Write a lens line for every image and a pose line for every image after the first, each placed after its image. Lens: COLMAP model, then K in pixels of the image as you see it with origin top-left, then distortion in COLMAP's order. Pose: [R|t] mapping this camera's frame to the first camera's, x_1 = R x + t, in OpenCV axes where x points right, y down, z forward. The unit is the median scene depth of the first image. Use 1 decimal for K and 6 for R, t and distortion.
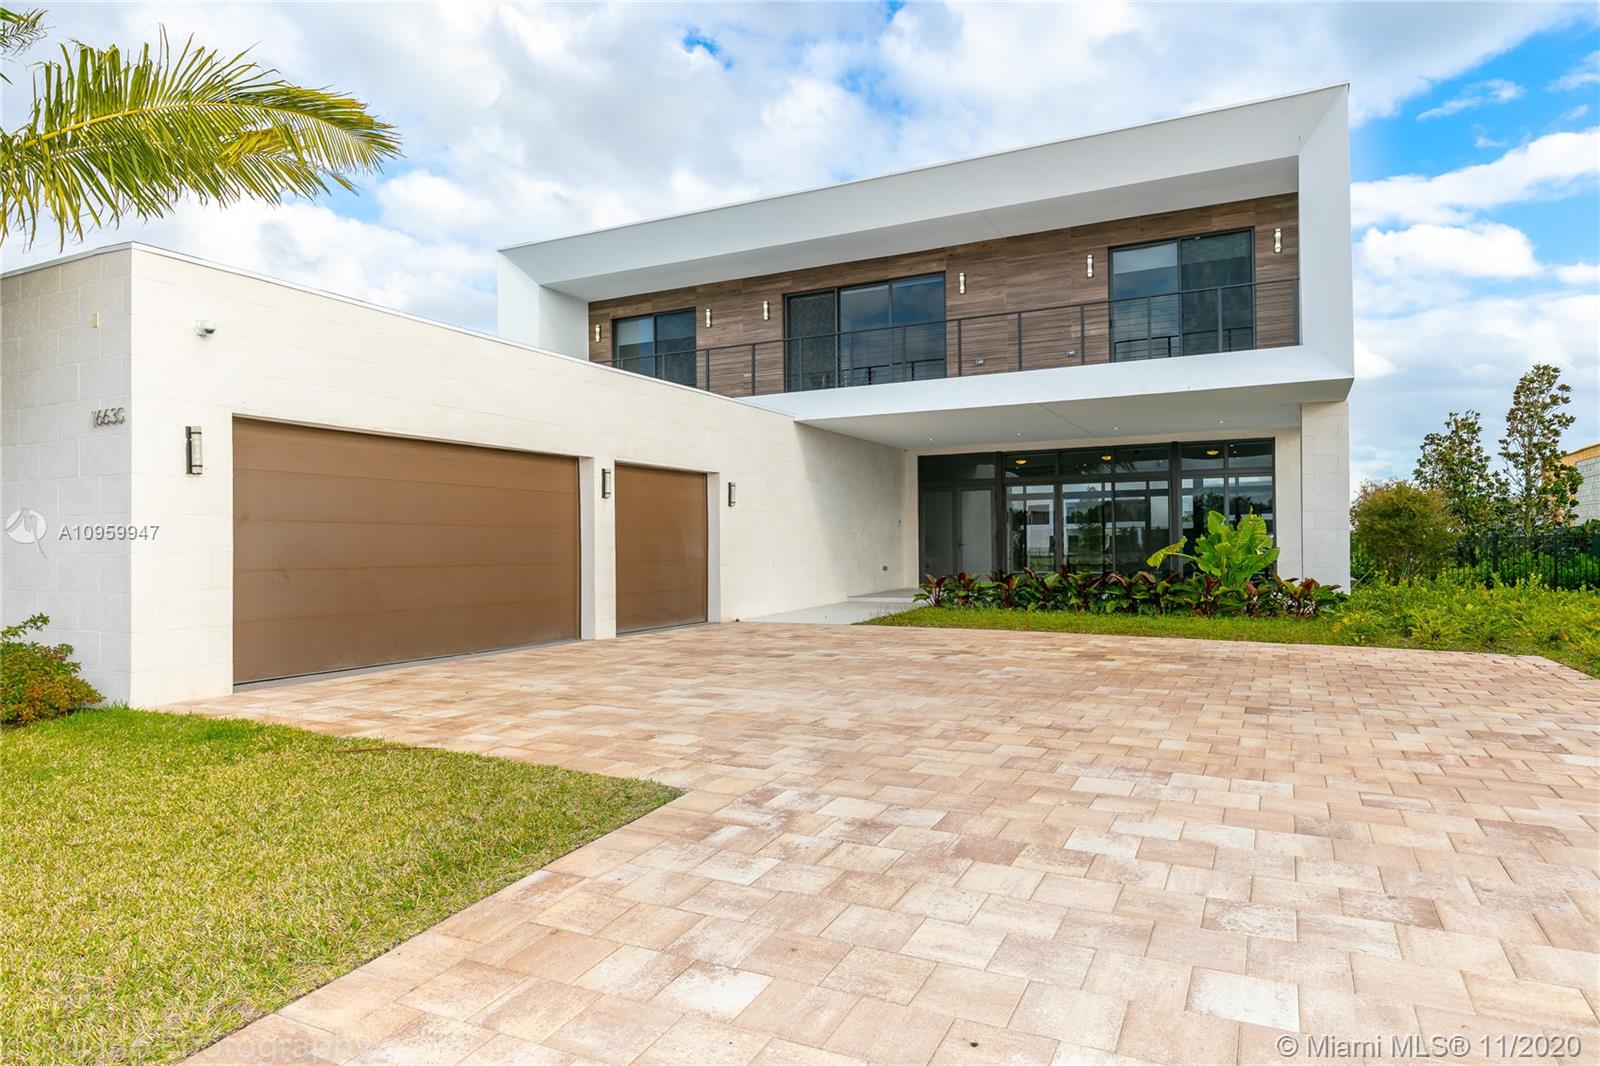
lens RADIAL K [[948.2, 0, 801.3], [0, 948.2, 529.3], [0, 0, 1]] dist [0.008558, 0.003603]
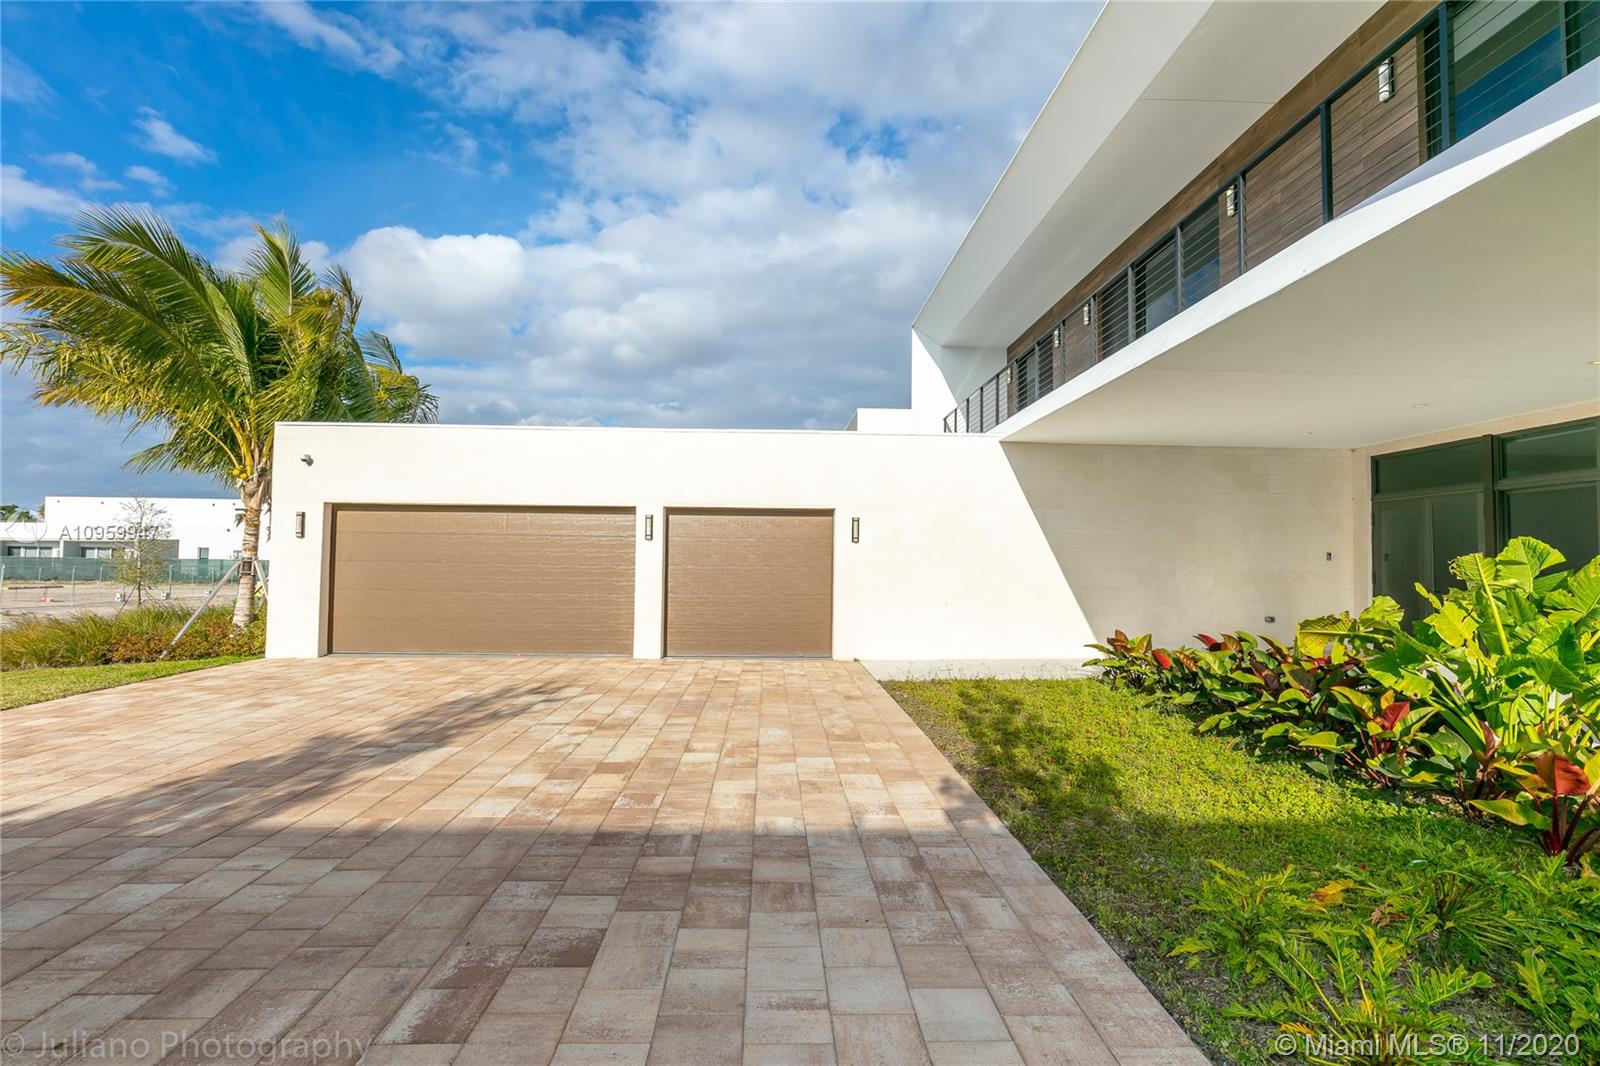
lens RADIAL K [[777.0, 0, 800.8], [0, 777.0, 547.0], [0, 0, 1]] dist [-0.002020, -0.000296]
pose [[0.483482, -0.013792, -0.875246, 0.511733], [-0.001862, 0.999857, -0.016784, -0.005365], [0.875352, 0.009744, 0.483387, 0.489716]]
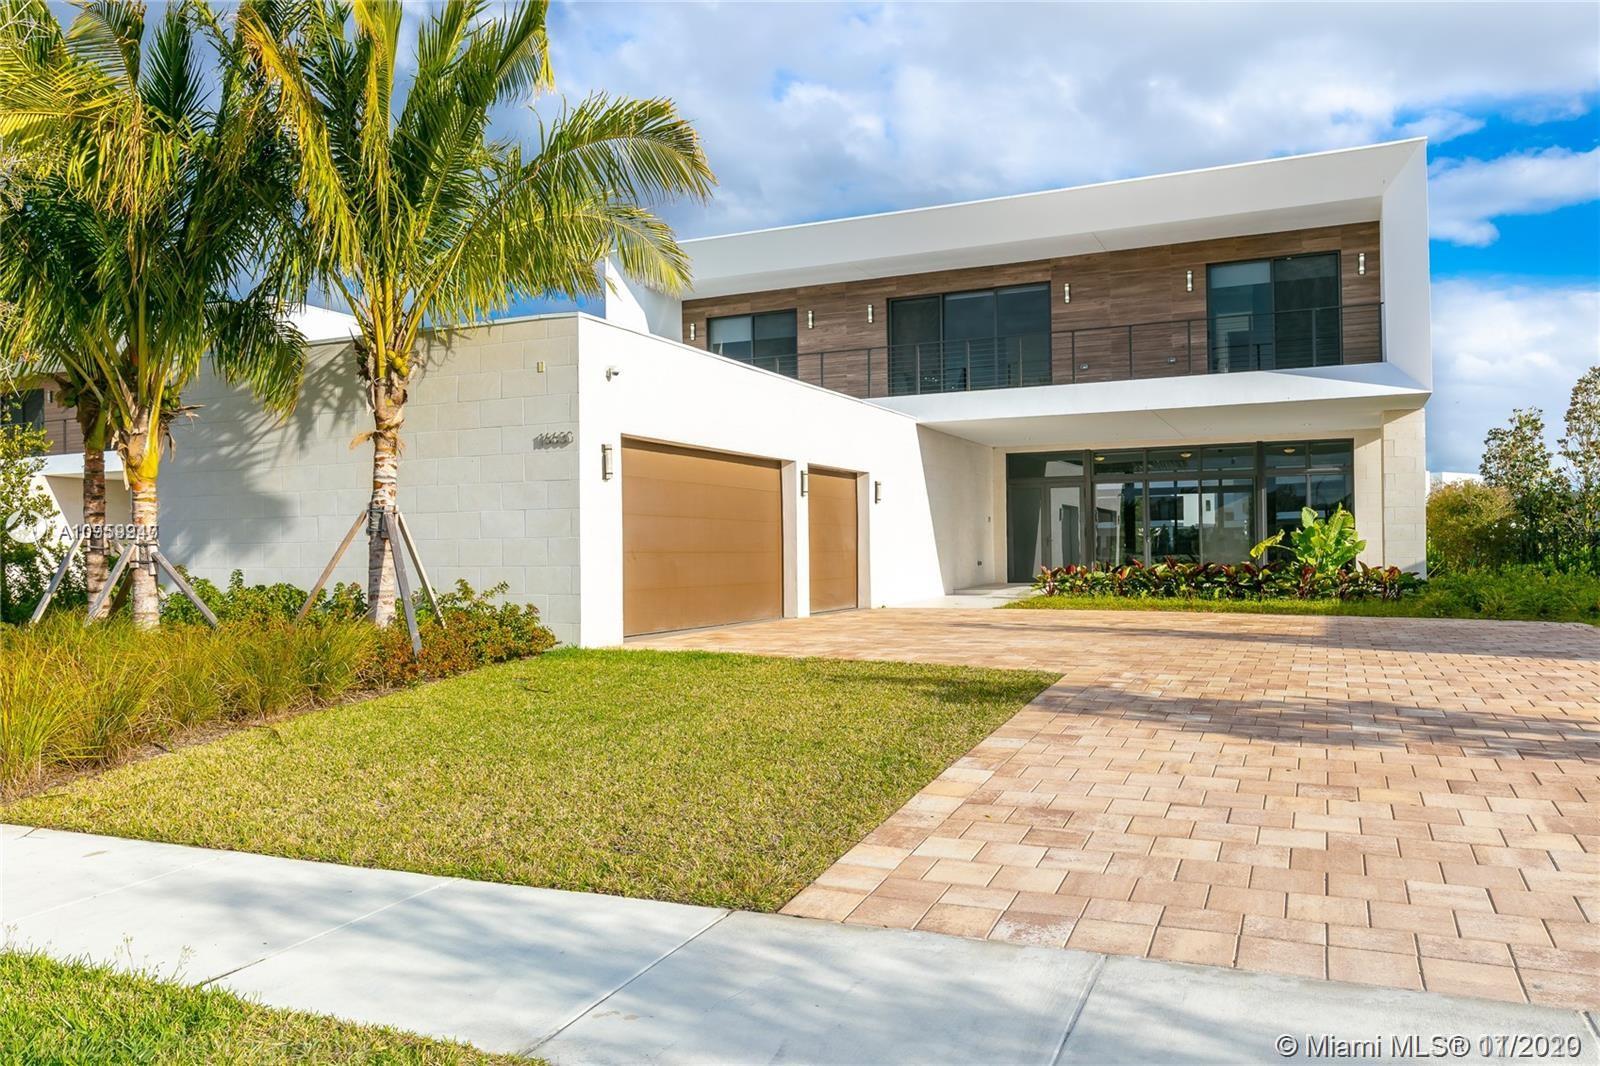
lens RADIAL K [[1147.5, 0, 796.8], [0, 1147.5, 528.5], [0, 0, 1]] dist [0.006144, -0.007460]
pose [[0.999268, -0.001187, 0.038247, -0.187521], [0.001259, 0.999997, -0.001850, 0.006752], [-0.038245, 0.001897, 0.999267, -0.281416]]
